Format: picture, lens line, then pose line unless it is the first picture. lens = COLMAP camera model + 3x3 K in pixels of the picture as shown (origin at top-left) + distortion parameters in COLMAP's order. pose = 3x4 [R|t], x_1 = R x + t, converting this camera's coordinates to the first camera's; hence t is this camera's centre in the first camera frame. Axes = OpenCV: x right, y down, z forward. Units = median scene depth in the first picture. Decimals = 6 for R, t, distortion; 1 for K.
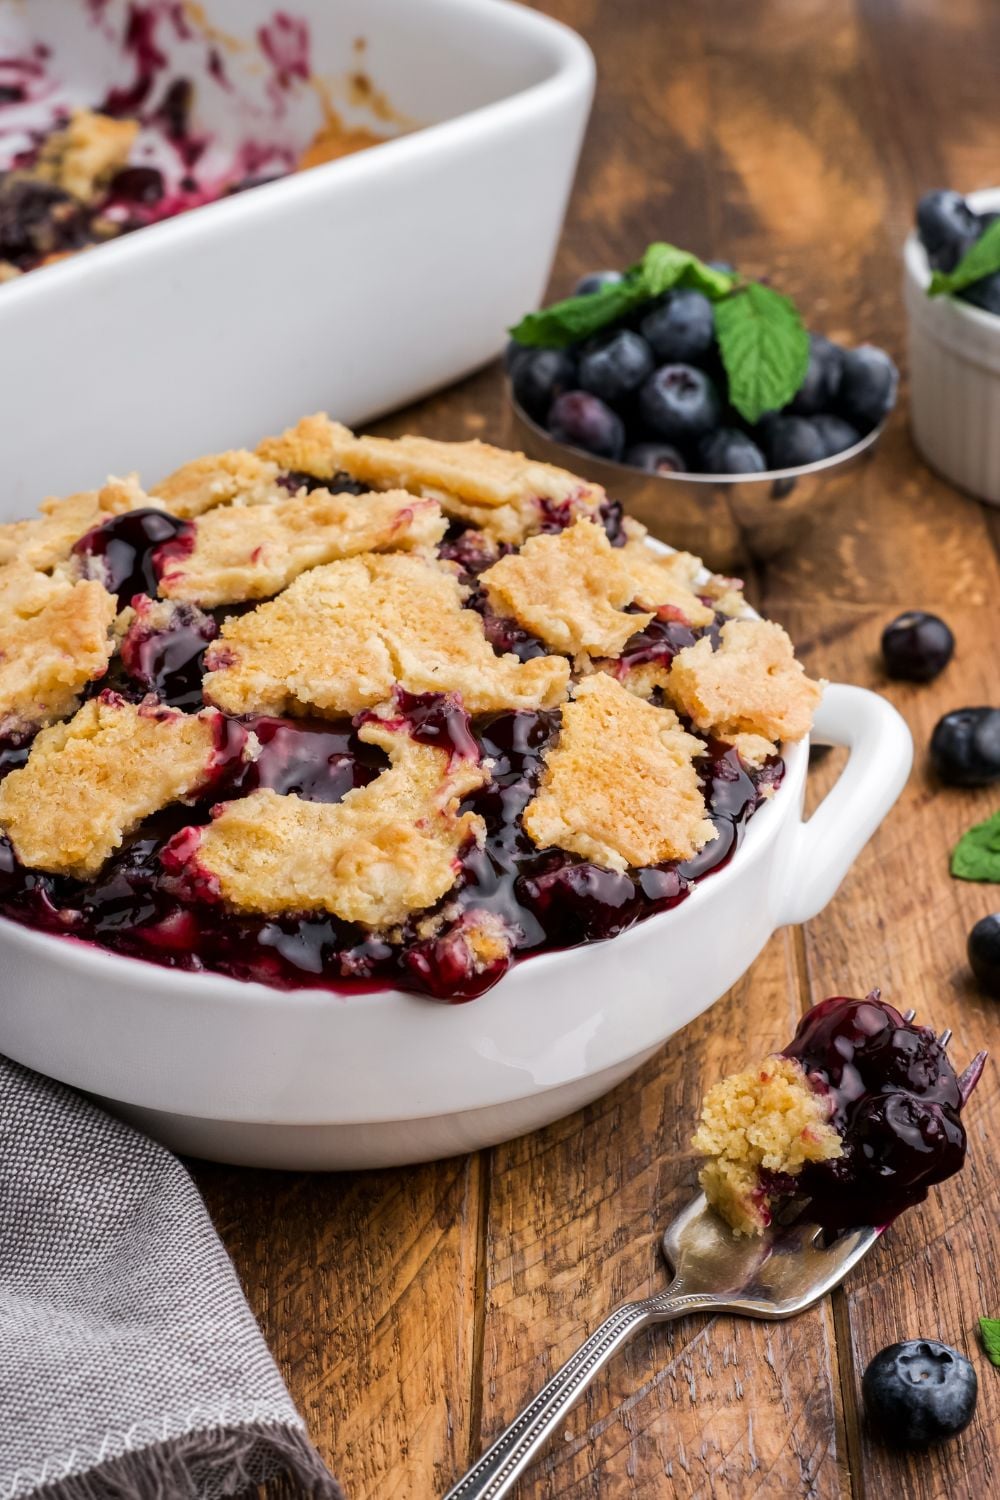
lens RADIAL K [[2786.9, 0, 509.5], [0, 2786.9, 788.4], [0, 0, 1]] dist [-0.053218, -0.141640]
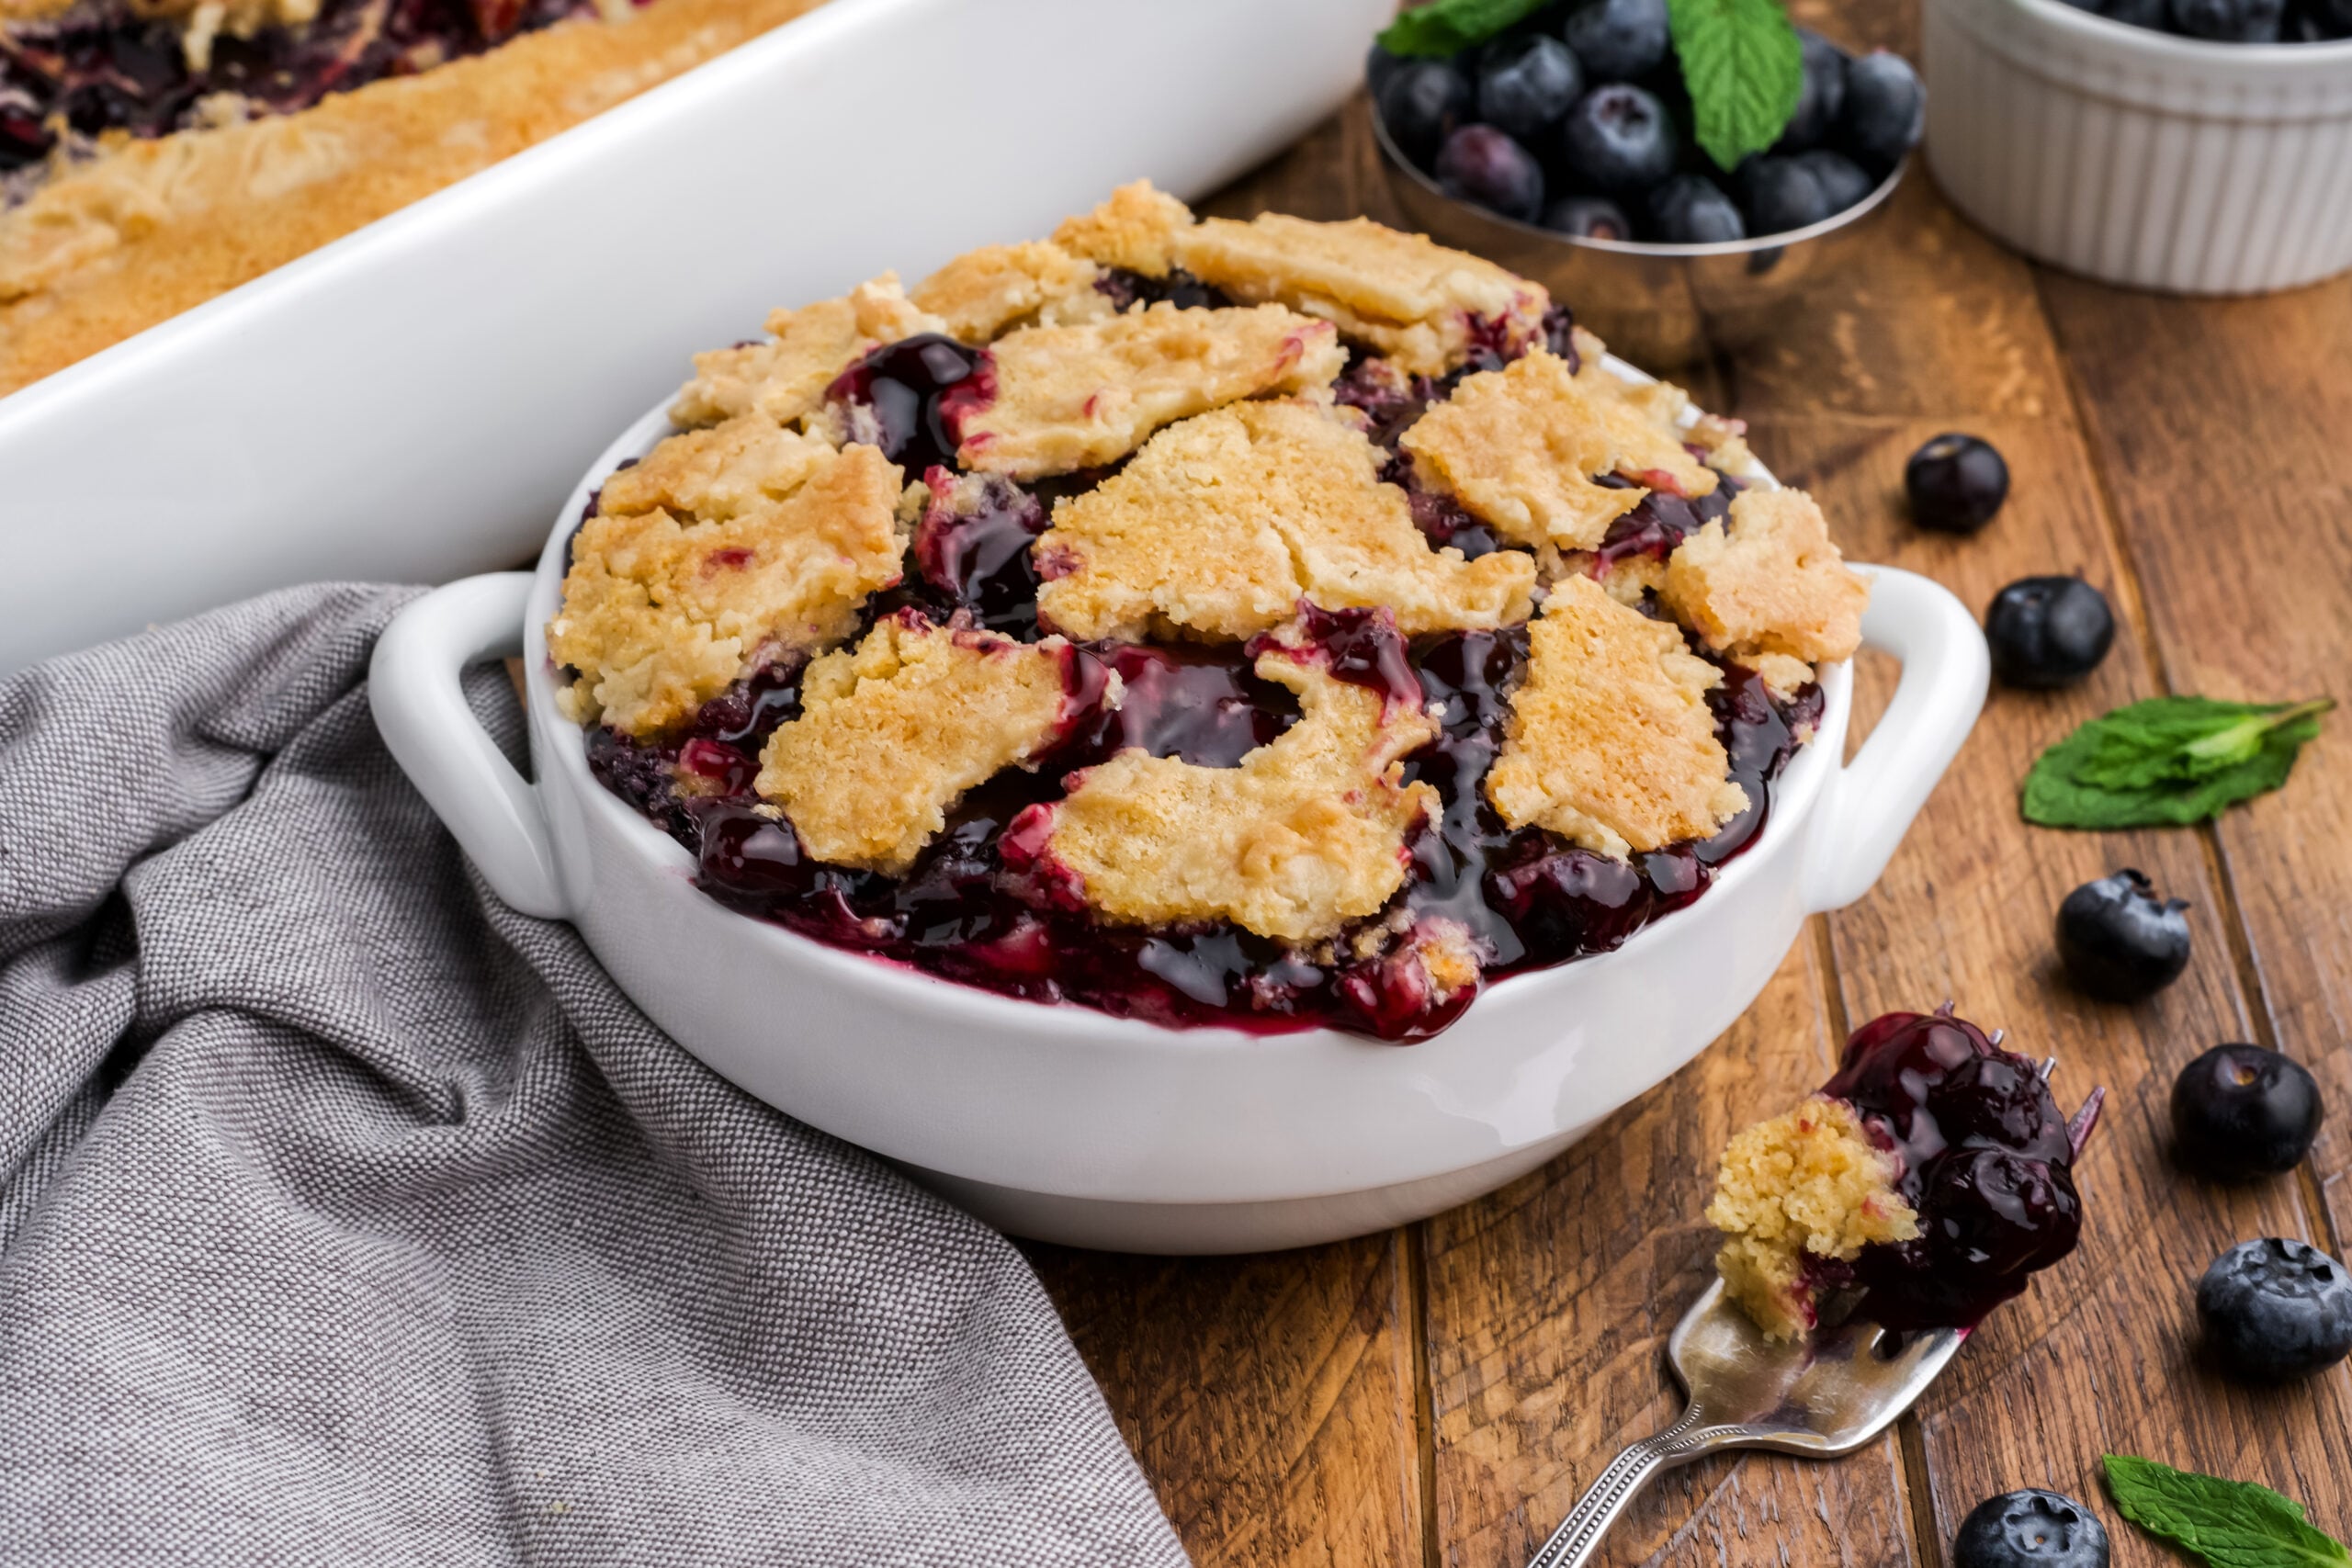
lens RADIAL K [[4101.9, 0, 1076.7], [0, 4101.9, 790.0], [0, 0, 1]] dist [-0.043937, -0.195682]
pose [[0.999808, -0.007160, -0.018259, -0.081003], [0.008394, 0.997619, 0.068447, -0.061315], [0.017725, -0.068587, 0.997488, -0.076620]]
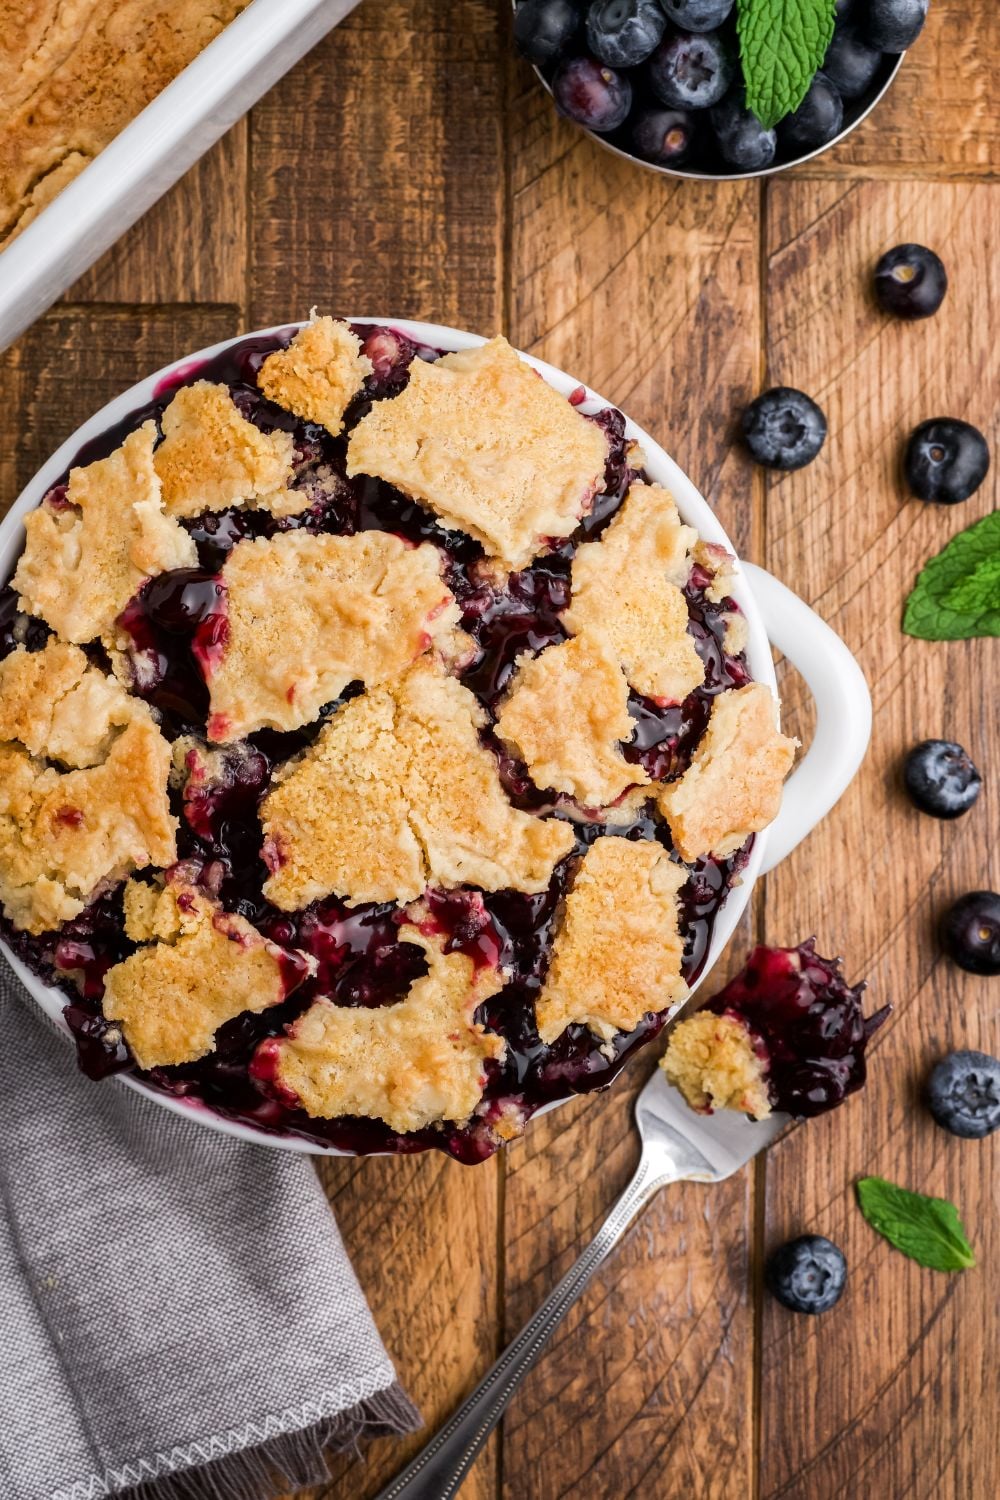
lens RADIAL K [[2541.8, 0, 500.0], [0, 2541.8, 750.0], [0, 0, 1]] dist [-0.046672, -0.150672]
pose [[0.999929, -0.011639, 0.002615, -0.012007], [0.004564, 0.575769, 0.817600, -0.953668], [-0.011021, -0.817530, 0.575781, 0.431286]]
